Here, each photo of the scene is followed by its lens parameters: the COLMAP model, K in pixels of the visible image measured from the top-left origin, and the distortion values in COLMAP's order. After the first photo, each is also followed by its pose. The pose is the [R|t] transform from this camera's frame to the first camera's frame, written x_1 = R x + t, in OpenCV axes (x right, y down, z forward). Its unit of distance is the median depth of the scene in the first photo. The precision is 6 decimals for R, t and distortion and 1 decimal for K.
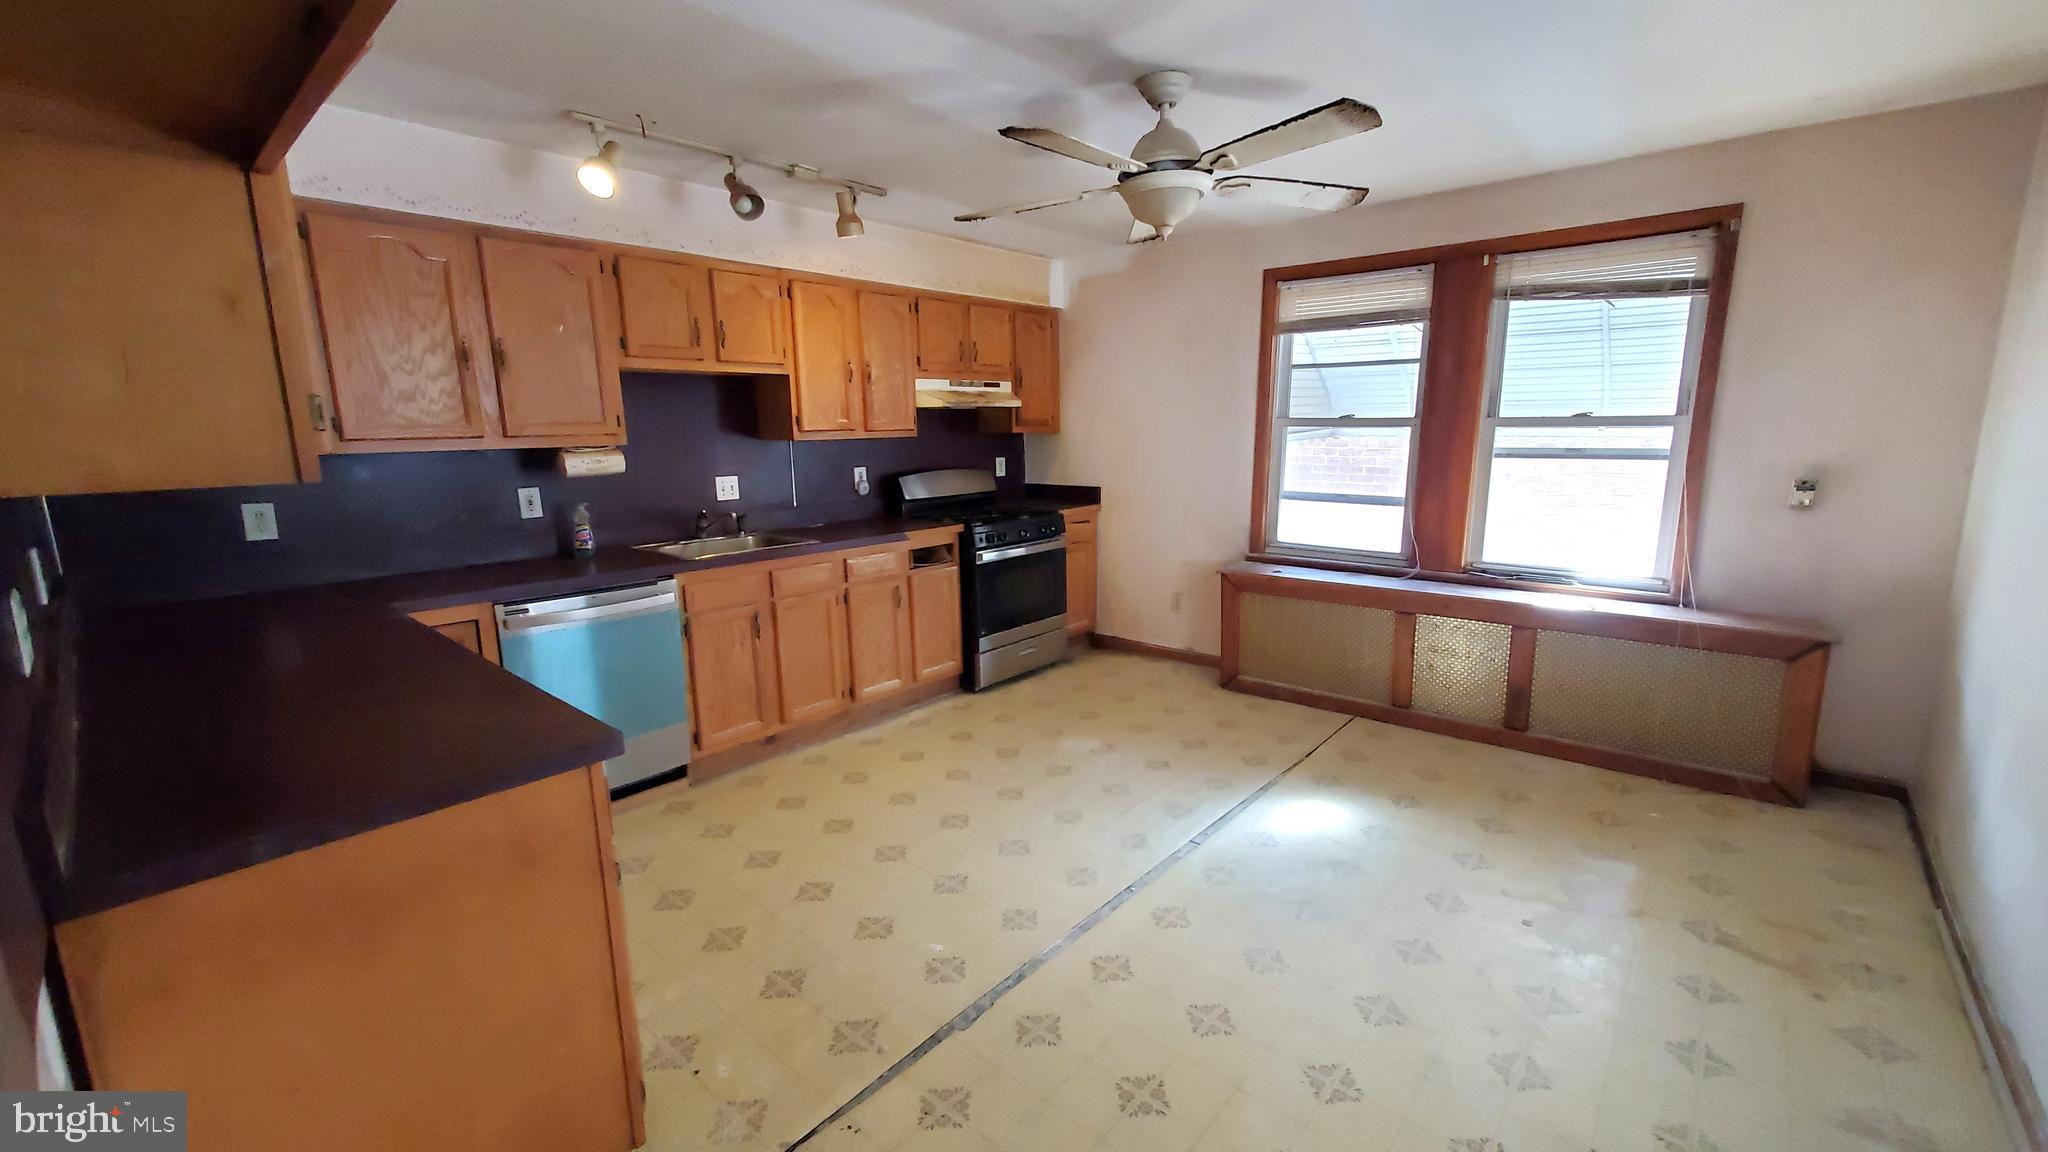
lens RADIAL K [[805.6, 0, 1040.7], [0, 805.6, 570.7], [0, 0, 1]] dist [0.002263, -0.000350]
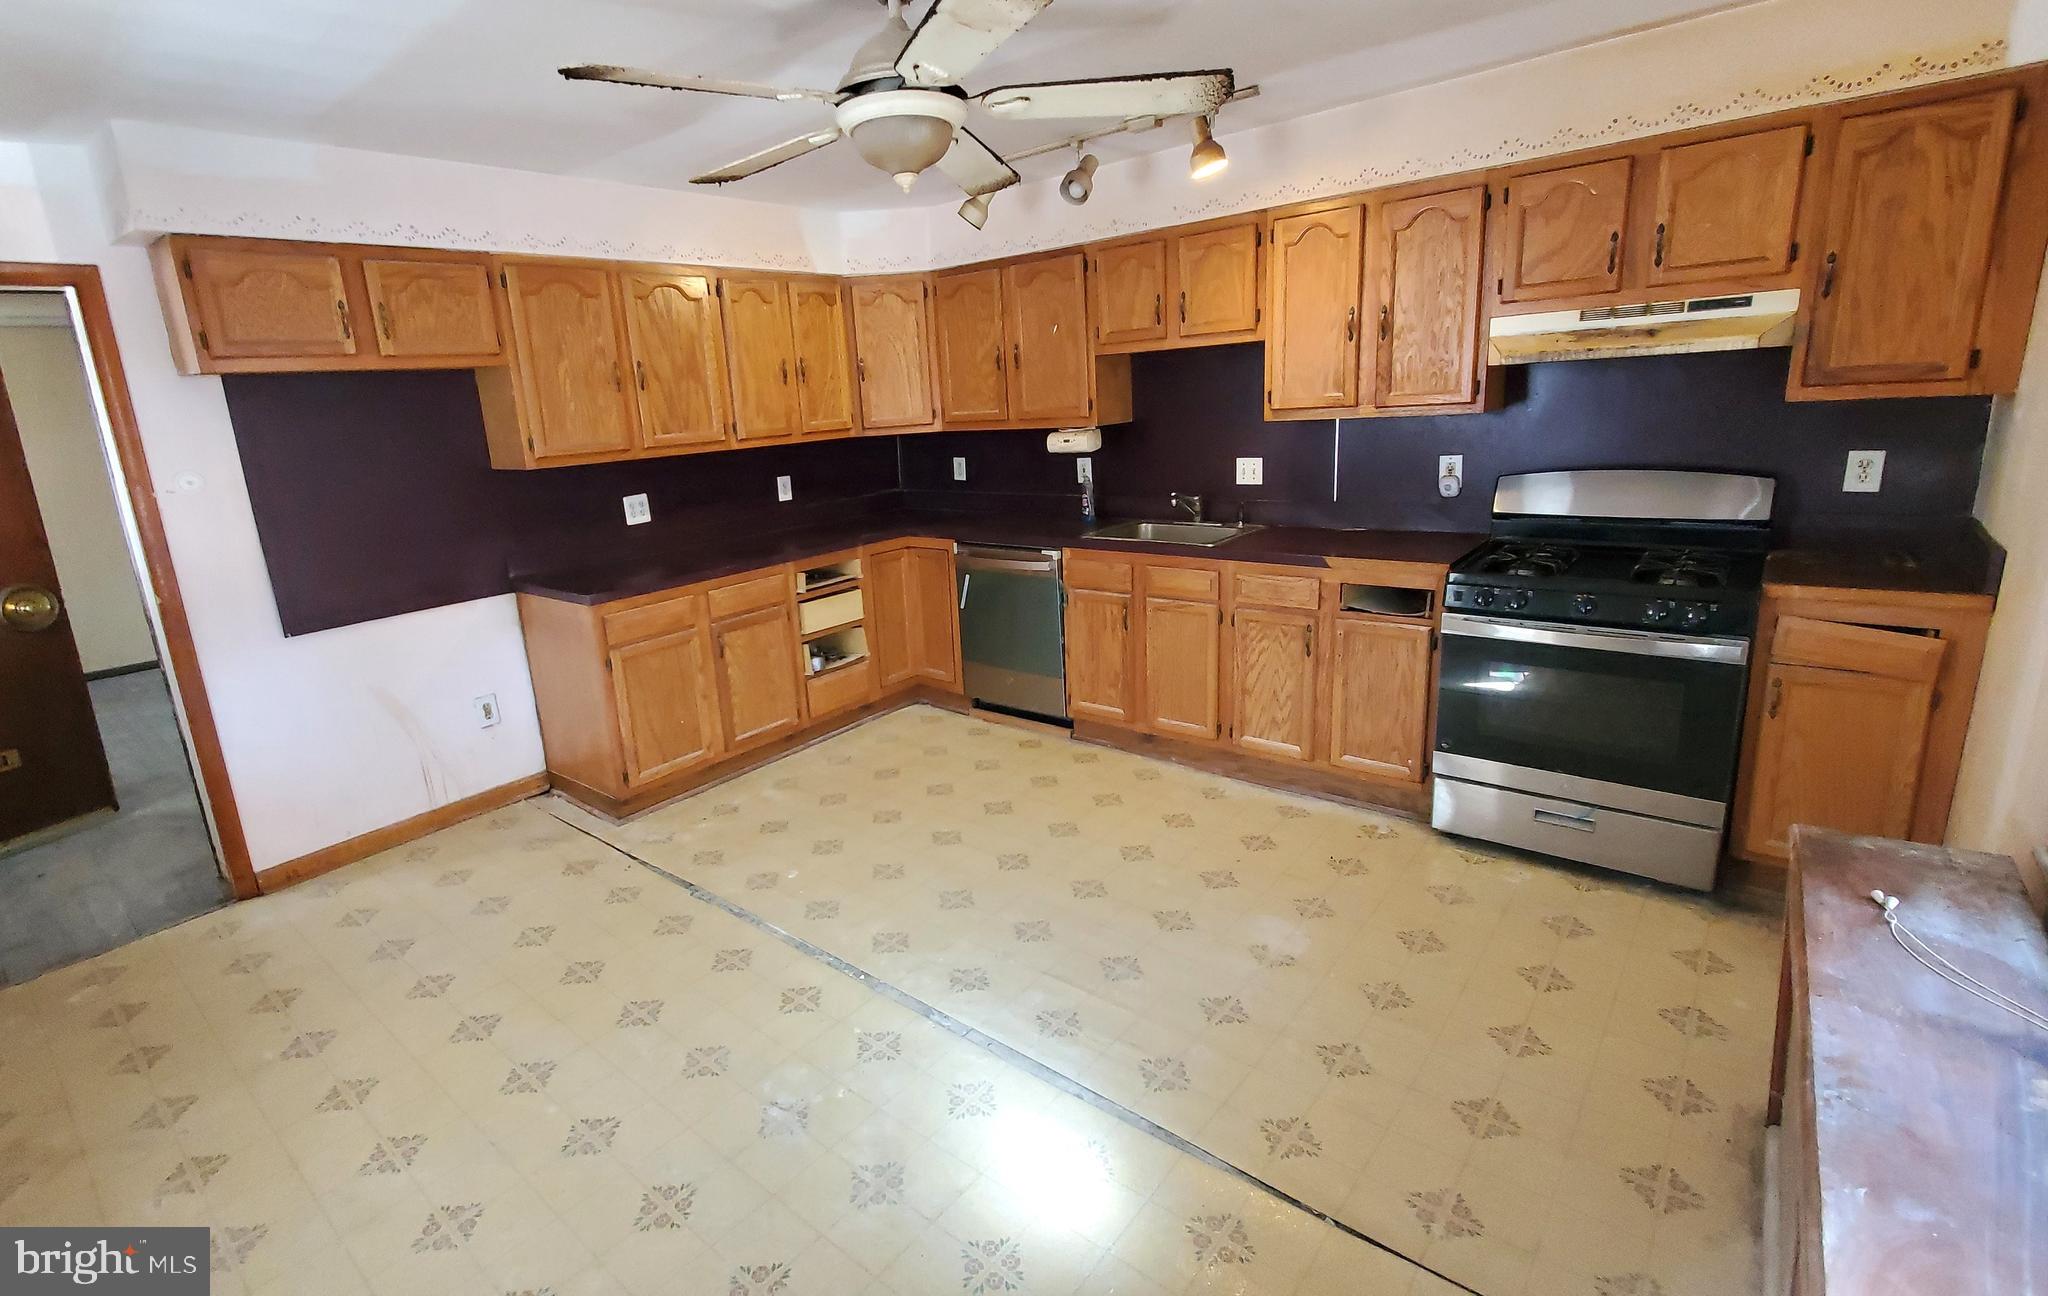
lens RADIAL K [[935.3, 0, 966.7], [0, 935.3, 636.3], [0, 0, 1]] dist [0.002763, 0.000671]
pose [[0.004672, 0.267473, -0.963554, 0.723790], [-0.117998, 0.956980, 0.265076, -0.181587], [0.993003, 0.112460, 0.036032, 0.740520]]
